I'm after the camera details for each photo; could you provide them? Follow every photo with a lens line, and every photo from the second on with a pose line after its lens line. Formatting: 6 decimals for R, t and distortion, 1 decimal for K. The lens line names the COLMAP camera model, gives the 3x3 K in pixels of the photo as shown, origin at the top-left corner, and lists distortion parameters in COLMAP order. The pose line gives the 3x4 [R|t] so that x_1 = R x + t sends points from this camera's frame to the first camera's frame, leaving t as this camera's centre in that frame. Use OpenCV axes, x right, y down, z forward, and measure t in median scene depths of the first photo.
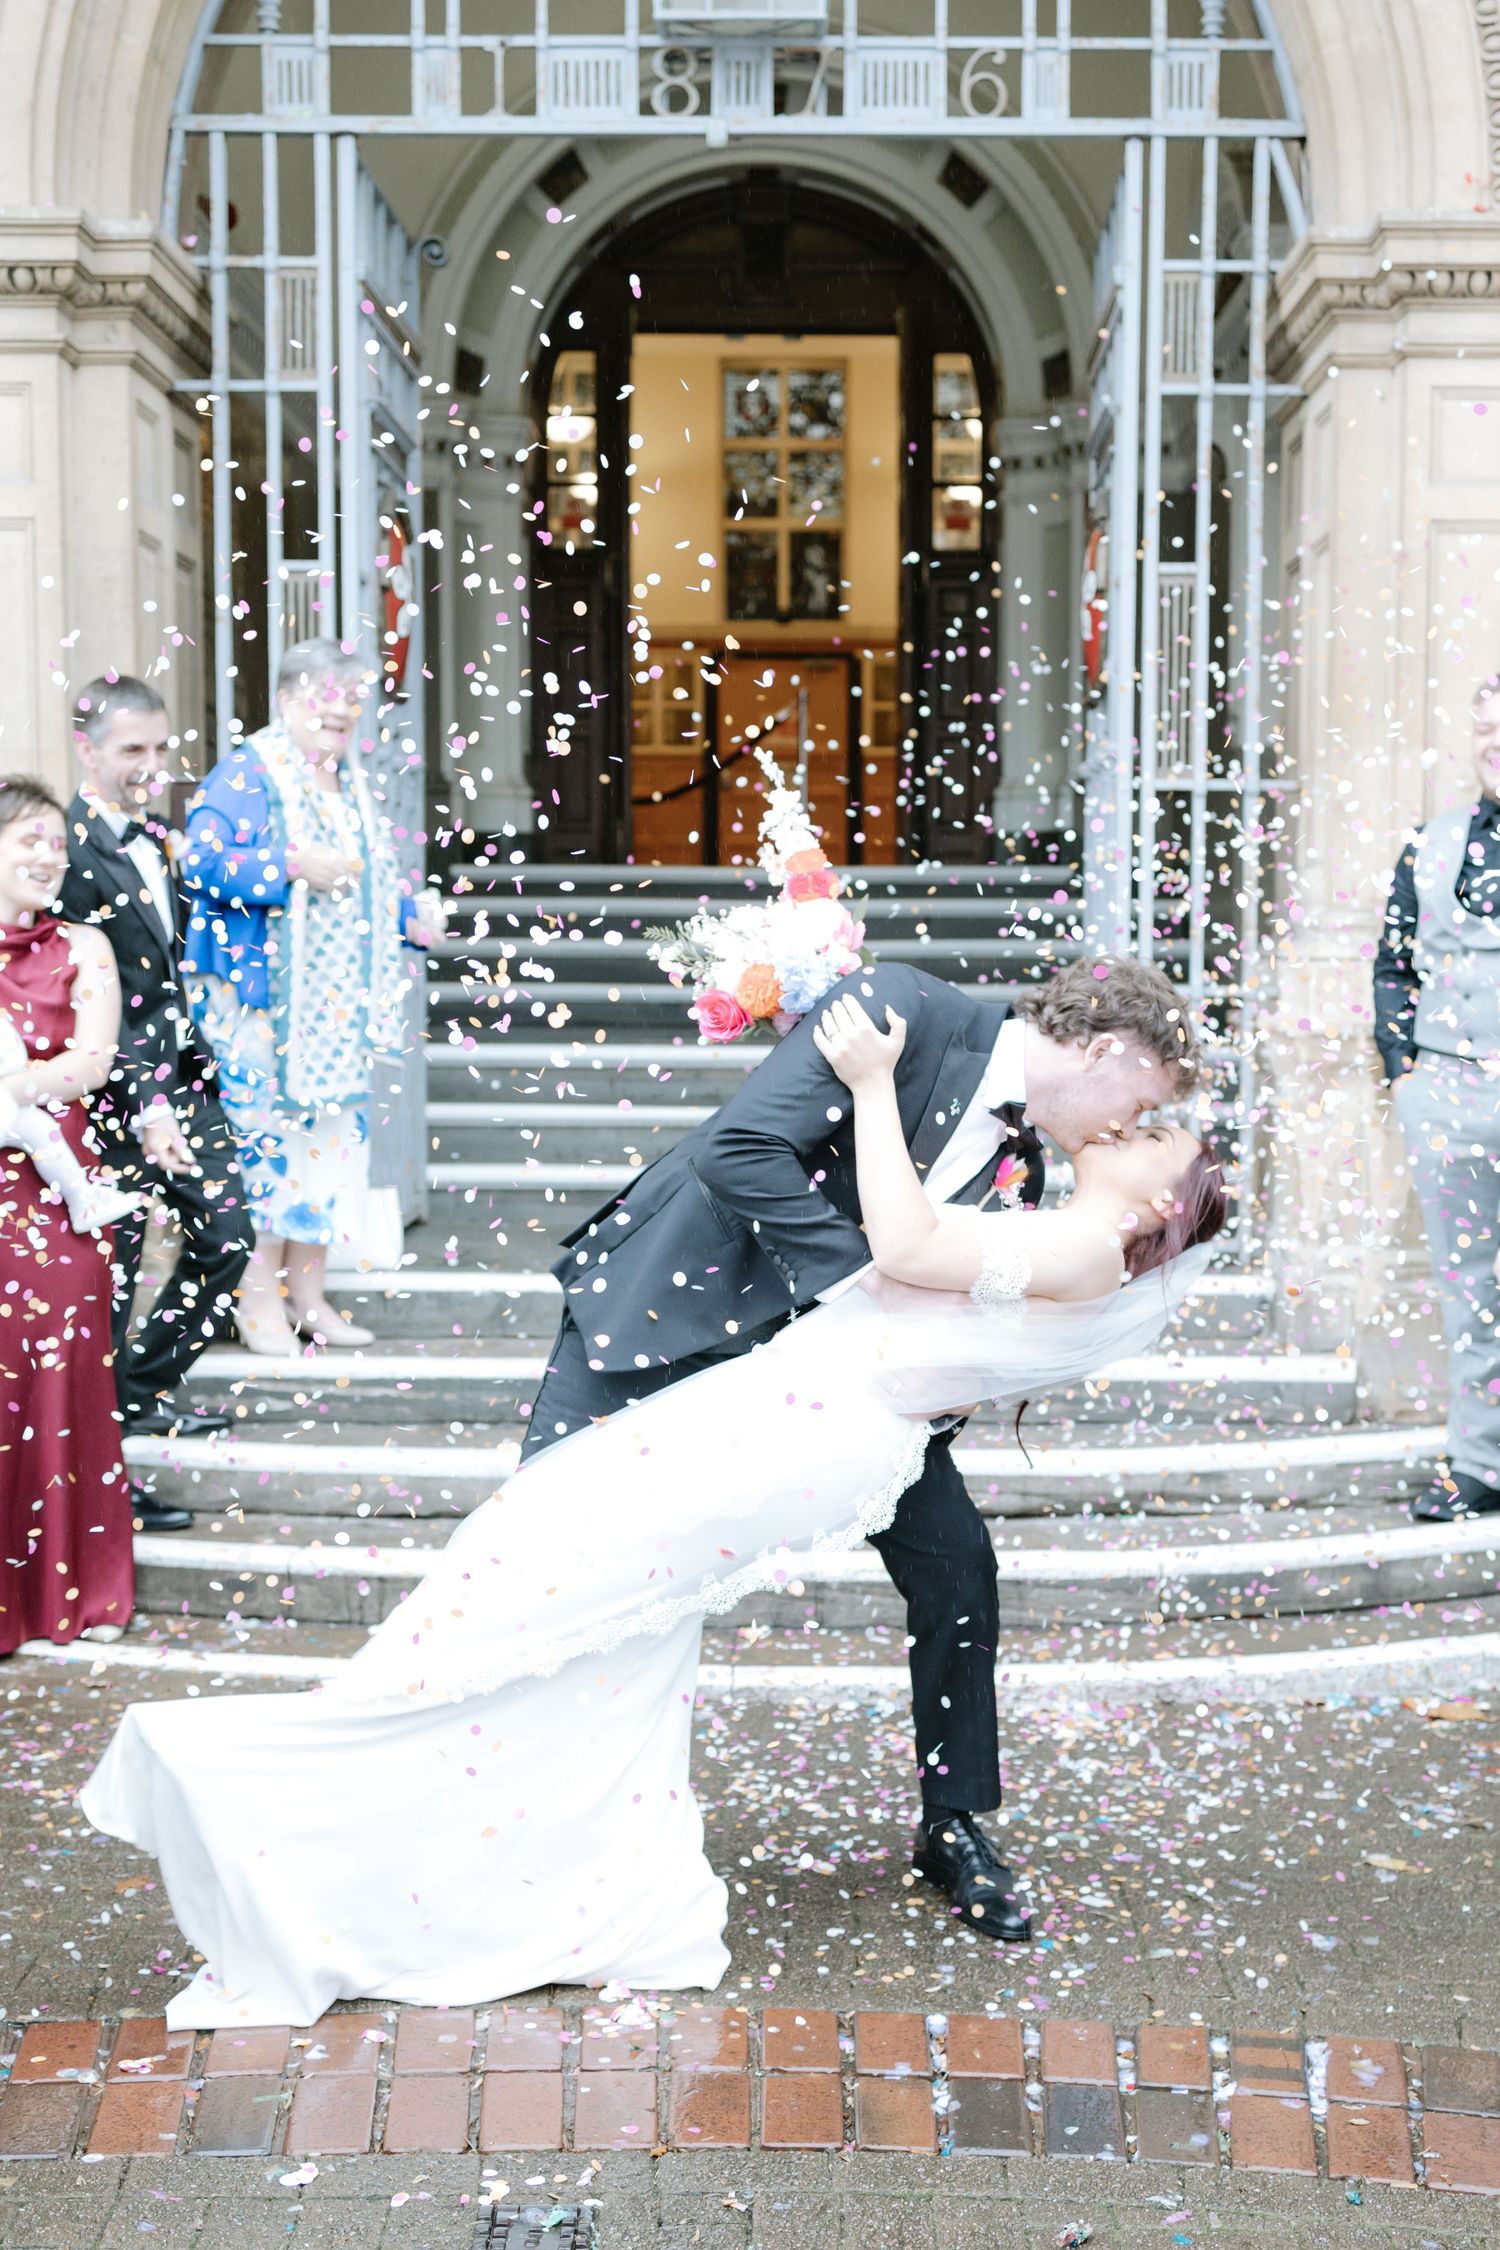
lens RADIAL K [[2254.3, 0, 861.5], [0, 2254.3, 1132.9], [0, 0, 1]] dist [0.004741, 0.004676]
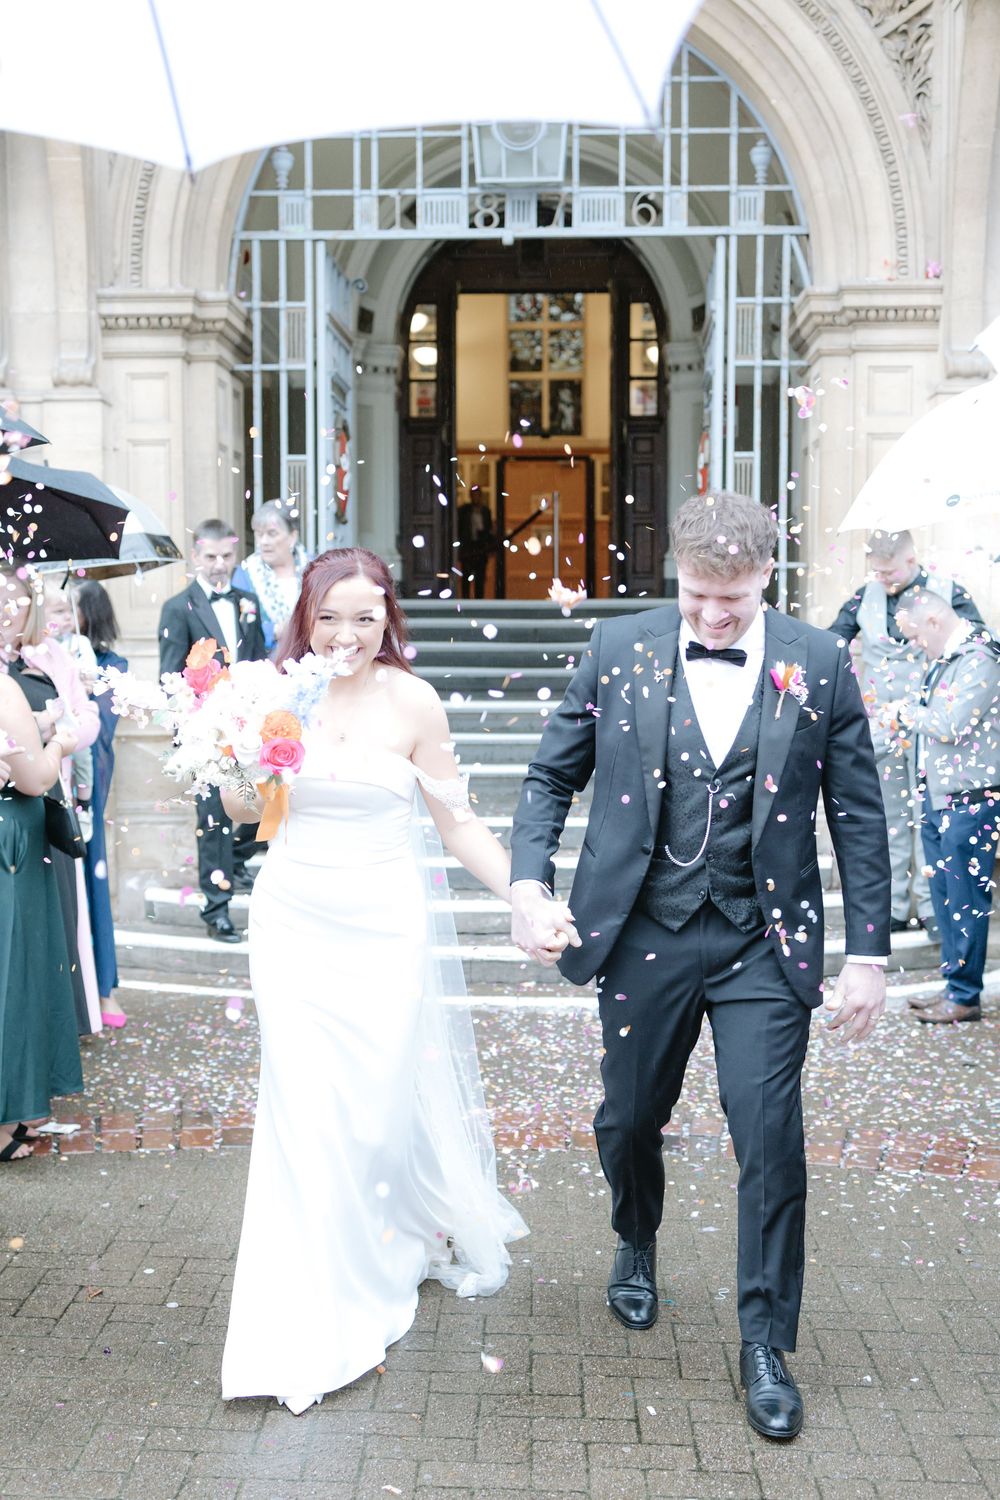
lens RADIAL K [[1479.5, 0, 497.8], [0, 1479.5, 718.6], [0, 0, 1]] dist [0.047306, -0.020273]
pose [[0.997693, -0.003090, -0.067823, 0.013740], [0.001205, 0.999612, -0.027817, 0.013042], [0.067882, 0.027671, 0.997310, -0.282567]]
